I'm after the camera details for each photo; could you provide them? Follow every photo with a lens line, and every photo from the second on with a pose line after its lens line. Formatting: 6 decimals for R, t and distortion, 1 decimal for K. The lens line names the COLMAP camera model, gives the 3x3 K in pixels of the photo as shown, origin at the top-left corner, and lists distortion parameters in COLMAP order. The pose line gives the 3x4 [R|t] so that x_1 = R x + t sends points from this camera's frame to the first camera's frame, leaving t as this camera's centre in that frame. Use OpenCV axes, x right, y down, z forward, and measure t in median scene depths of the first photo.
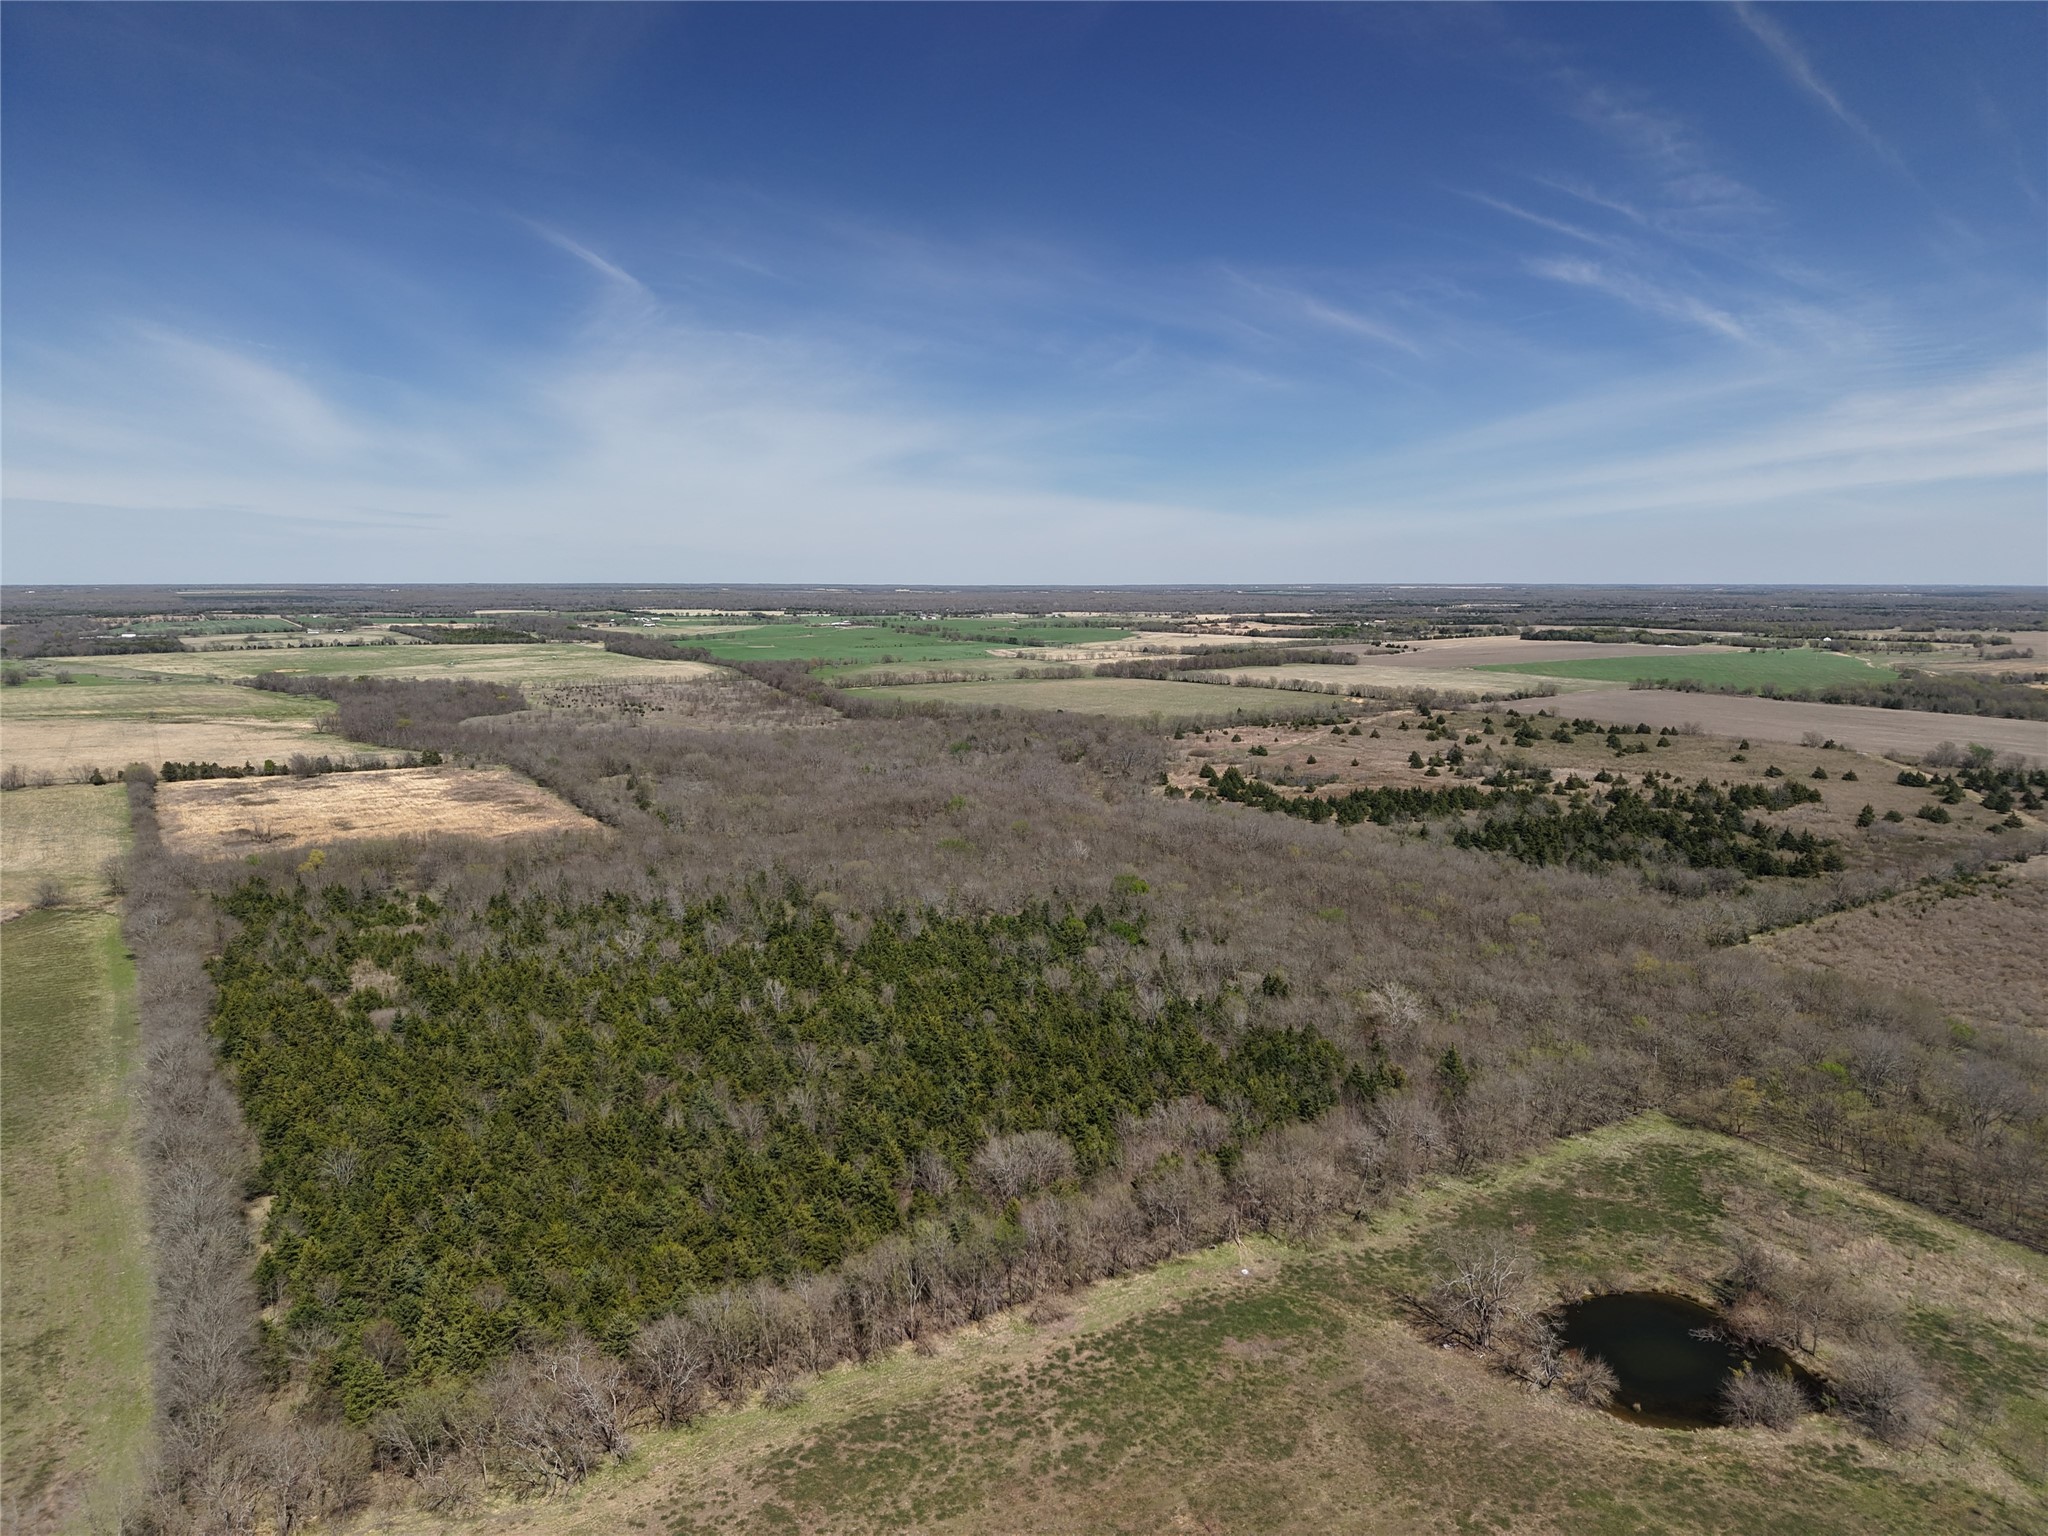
lens RADIAL K [[1378.8, 0, 987.2], [0, 1378.8, 832.1], [0, 0, 1]] dist [0.007203, 0.001366]
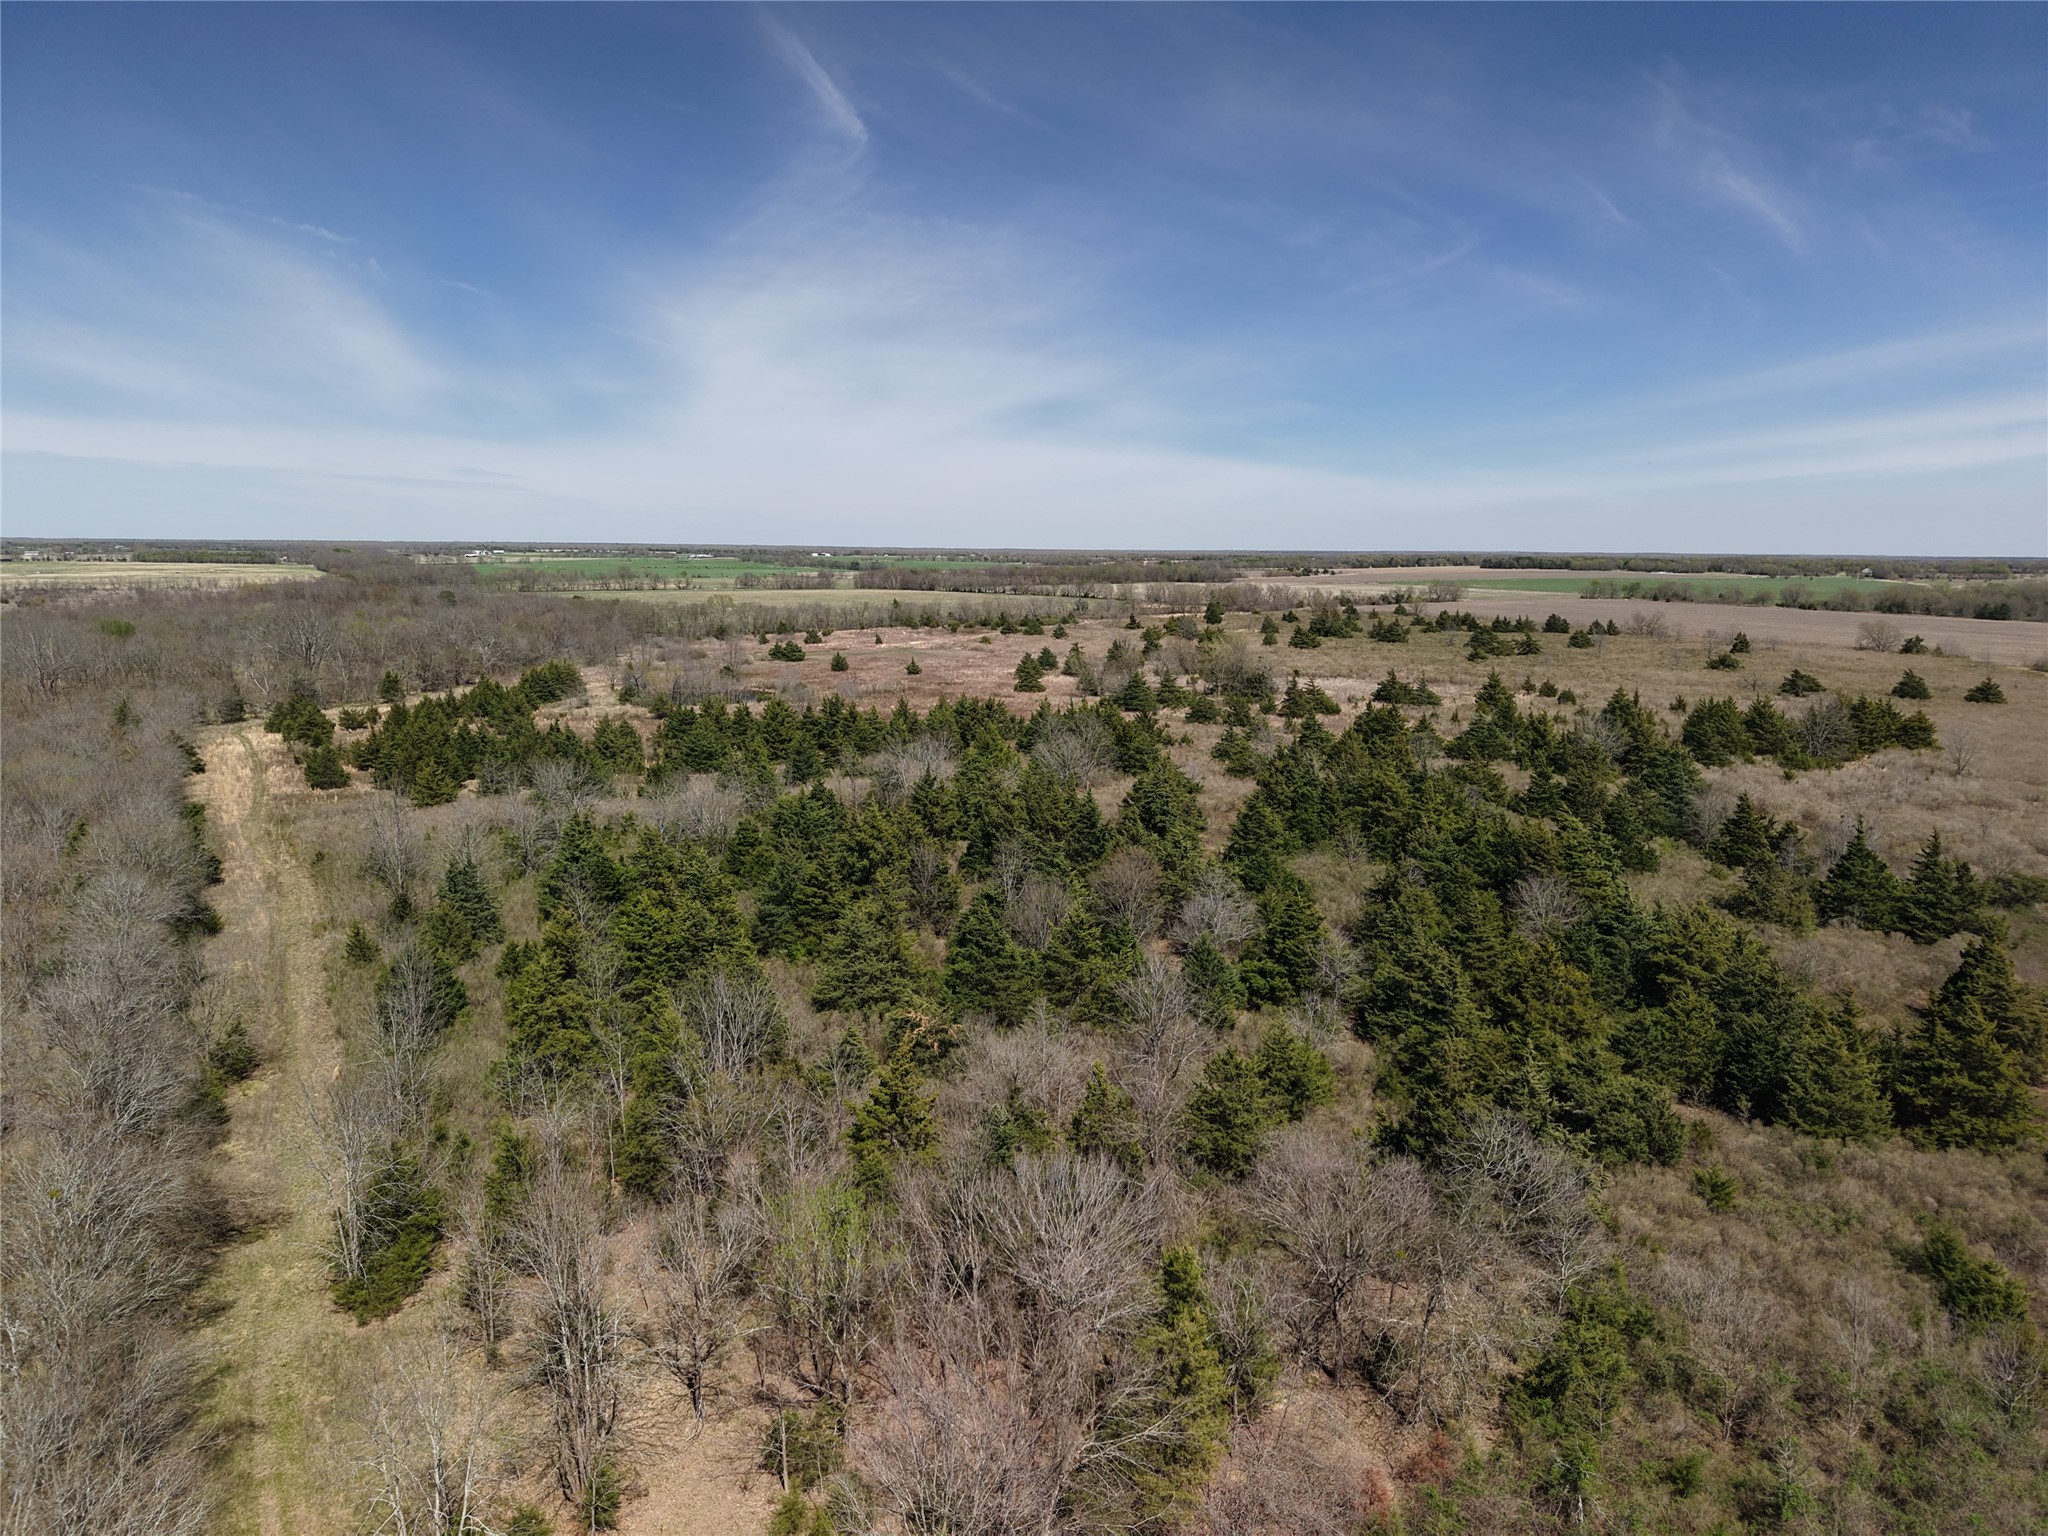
lens RADIAL K [[1370.0, 0, 1024.0], [0, 1370.0, 768.0], [0, 0, 1]] dist [0.008854, -0.002197]
pose [[0.999923, 0.012040, 0.003061, 0.226740], [-0.011962, 0.999636, -0.024178, -0.003311], [-0.003351, 0.024140, 0.999703, 0.398801]]
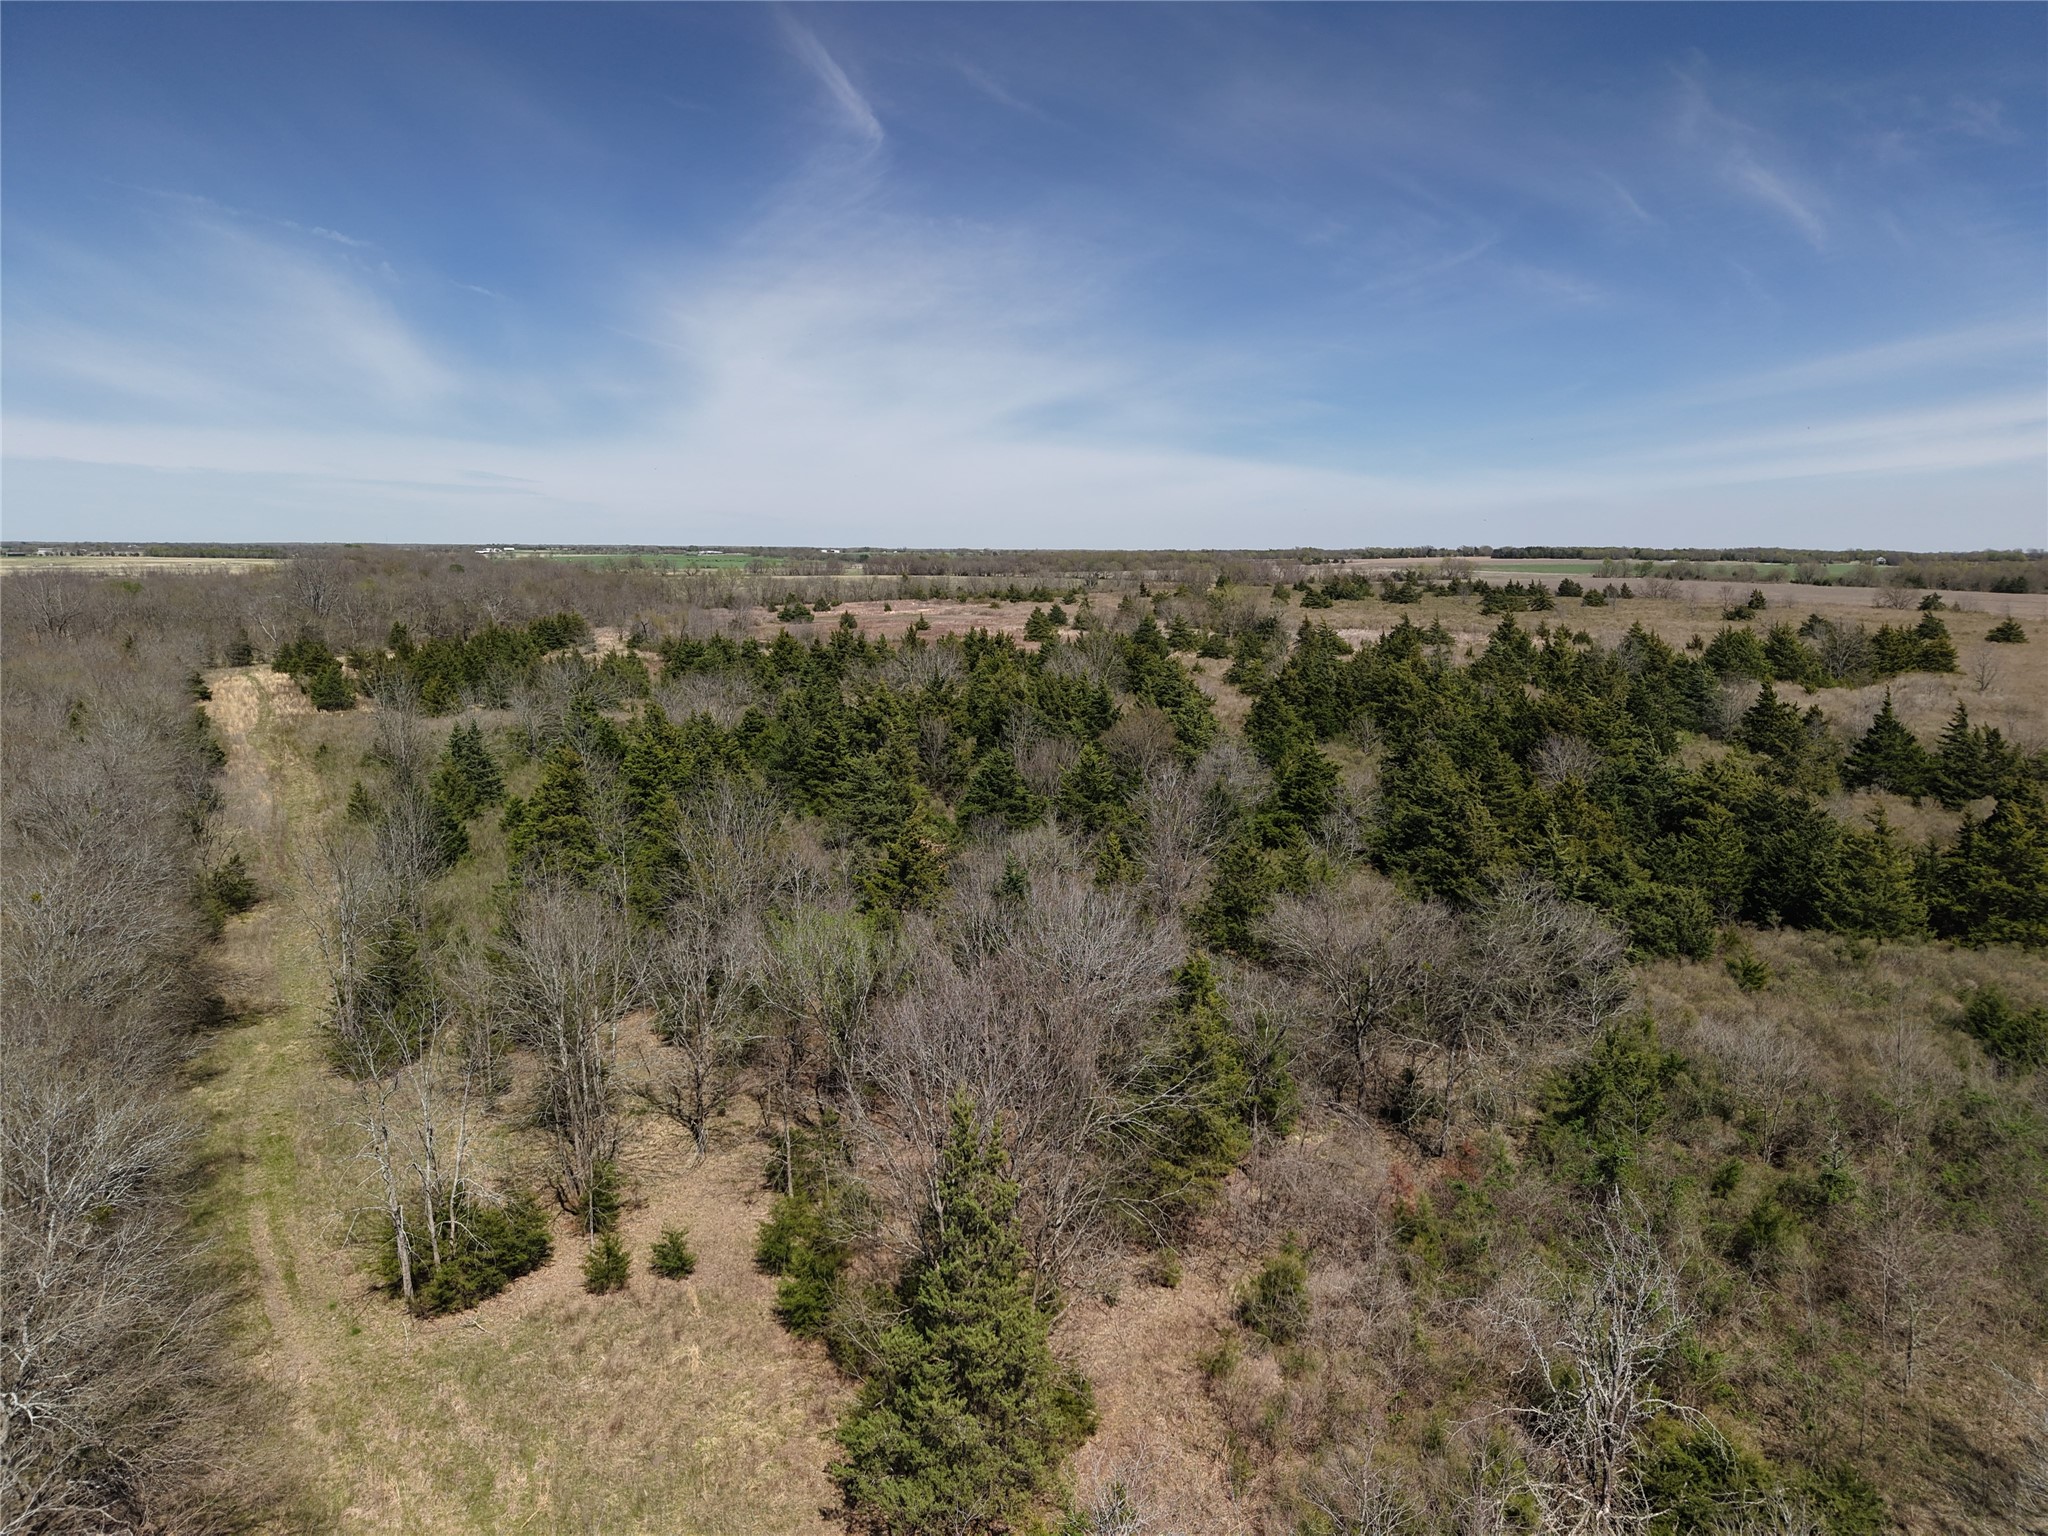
lens RADIAL K [[1370.0, 0, 1024.0], [0, 1370.0, 768.0], [0, 0, 1]] dist [0.008854, -0.002197]
pose [[0.999941, 0.010085, -0.003980, 0.226787], [-0.010184, 0.999615, -0.025820, 0.008335], [0.003718, 0.025859, 0.999659, 0.400946]]
